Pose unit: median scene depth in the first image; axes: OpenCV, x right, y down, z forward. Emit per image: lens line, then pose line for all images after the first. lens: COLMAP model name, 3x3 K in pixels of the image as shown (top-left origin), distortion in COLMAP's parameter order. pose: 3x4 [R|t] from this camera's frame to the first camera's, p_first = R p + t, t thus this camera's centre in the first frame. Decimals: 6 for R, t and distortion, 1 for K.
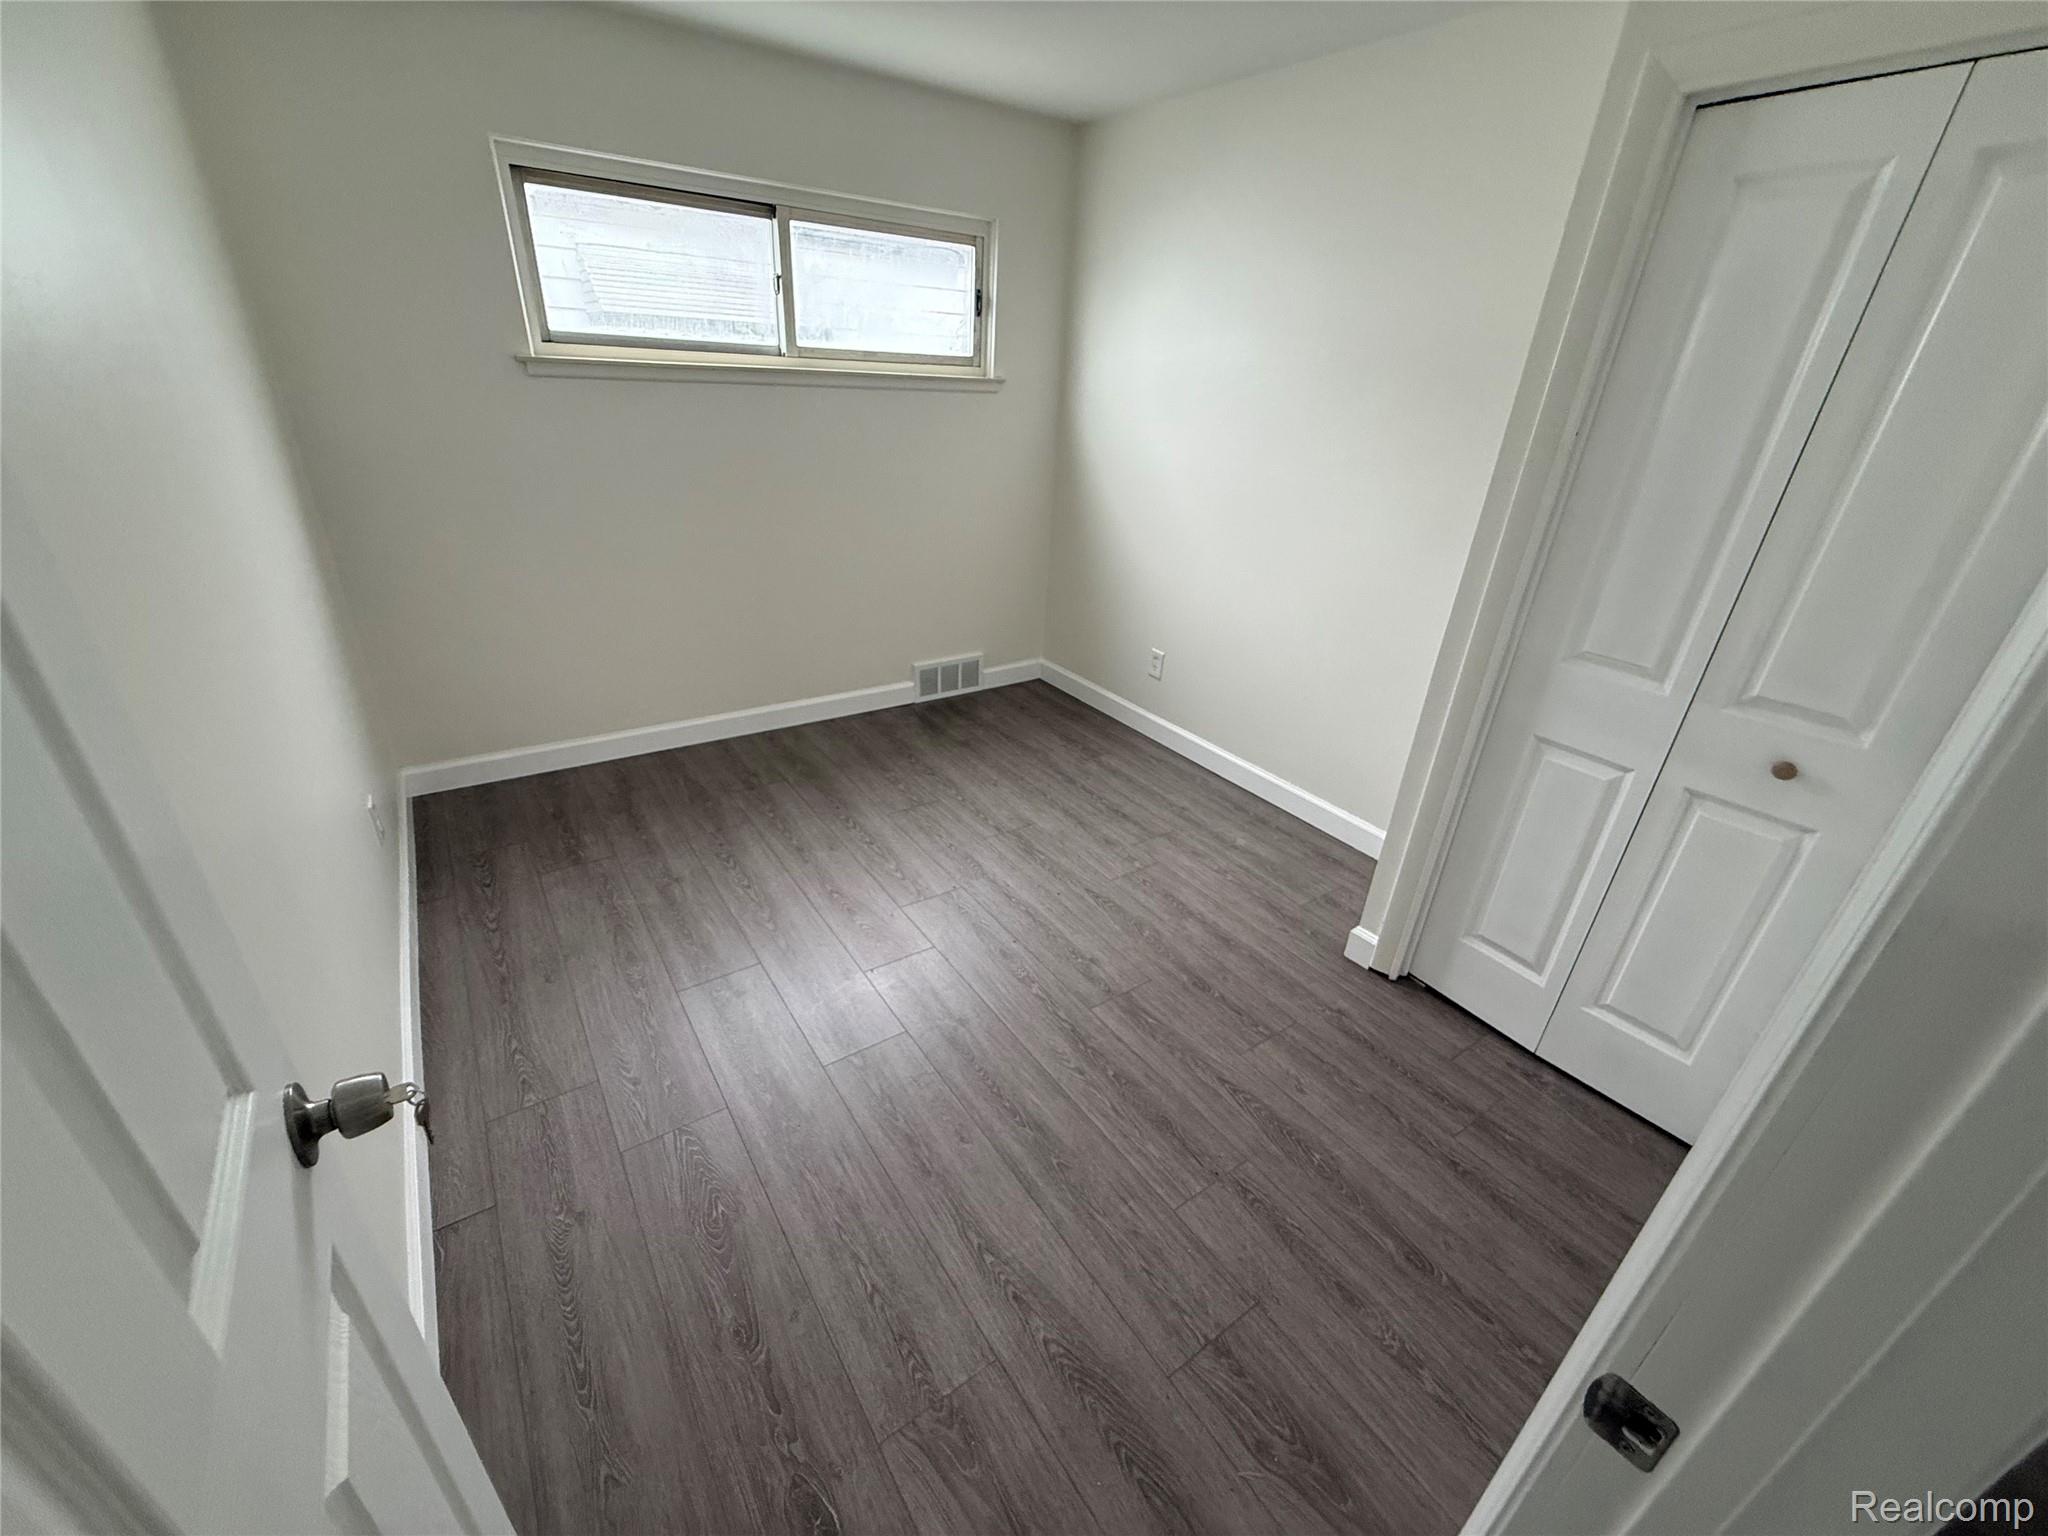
lens RADIAL K [[811.4, 0, 1014.1], [0, 811.4, 768.3], [0, 0, 1]] dist [0.002153, -0.000271]
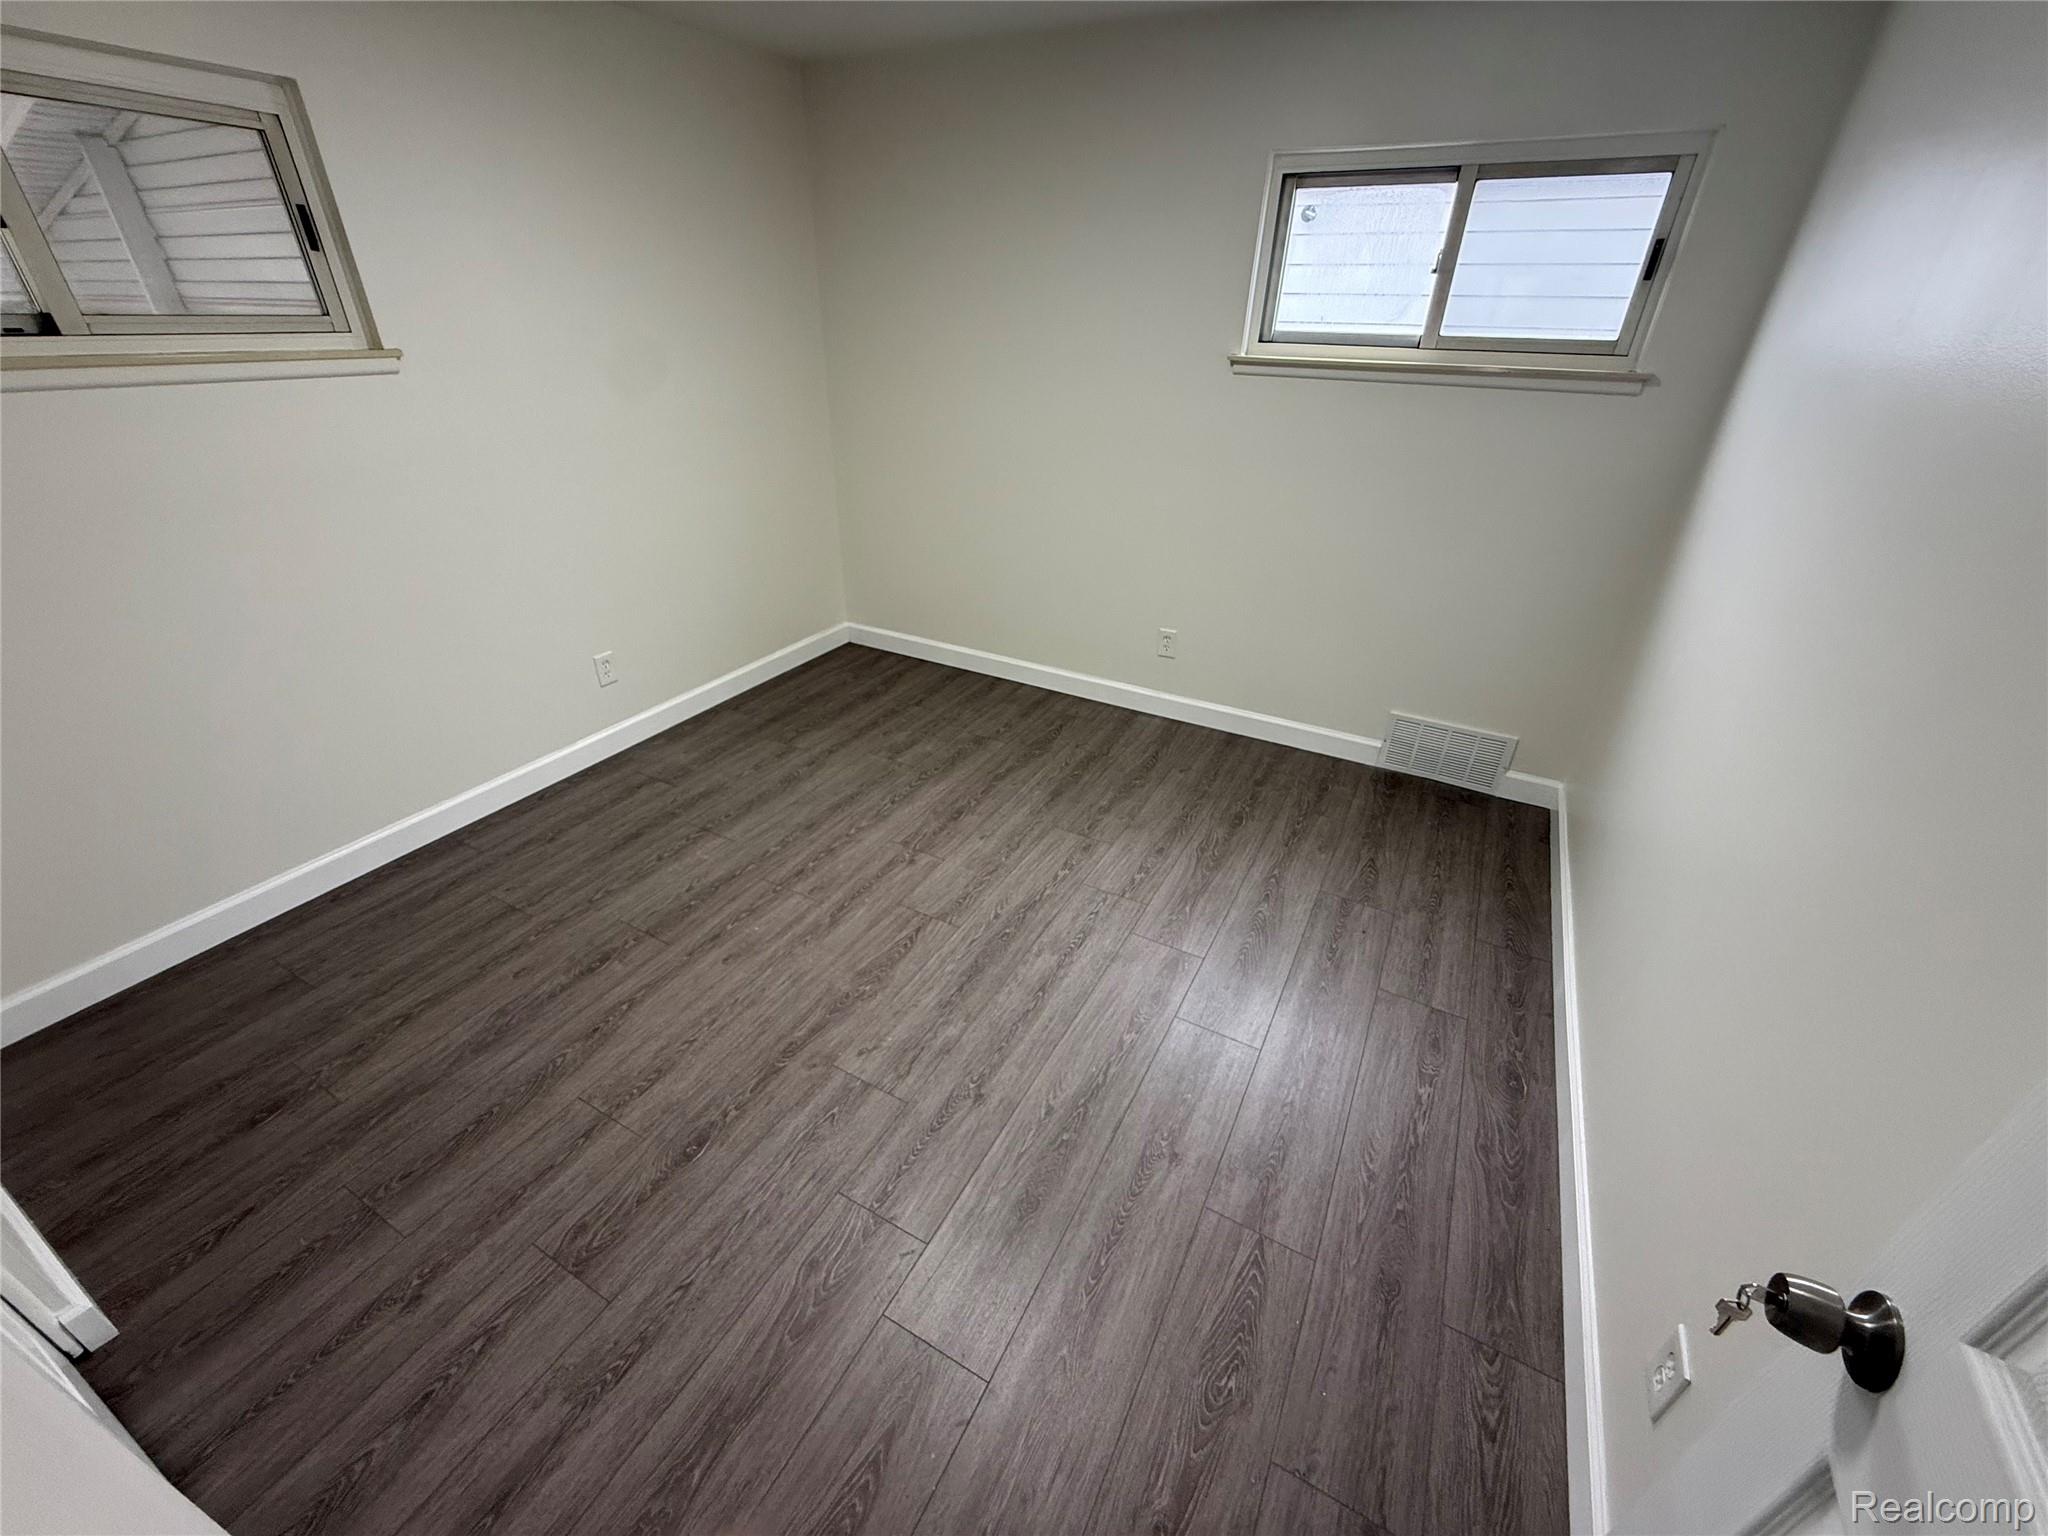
lens RADIAL K [[808.0, 0, 1016.2], [0, 808.0, 827.8], [0, 0, 1]] dist [0.026909, -0.000037]
pose [[0.442755, 0.438543, -0.782079, 0.476959], [-0.398541, 0.877586, 0.266473, -0.116652], [0.803202, 0.193709, 0.563333, 0.250998]]
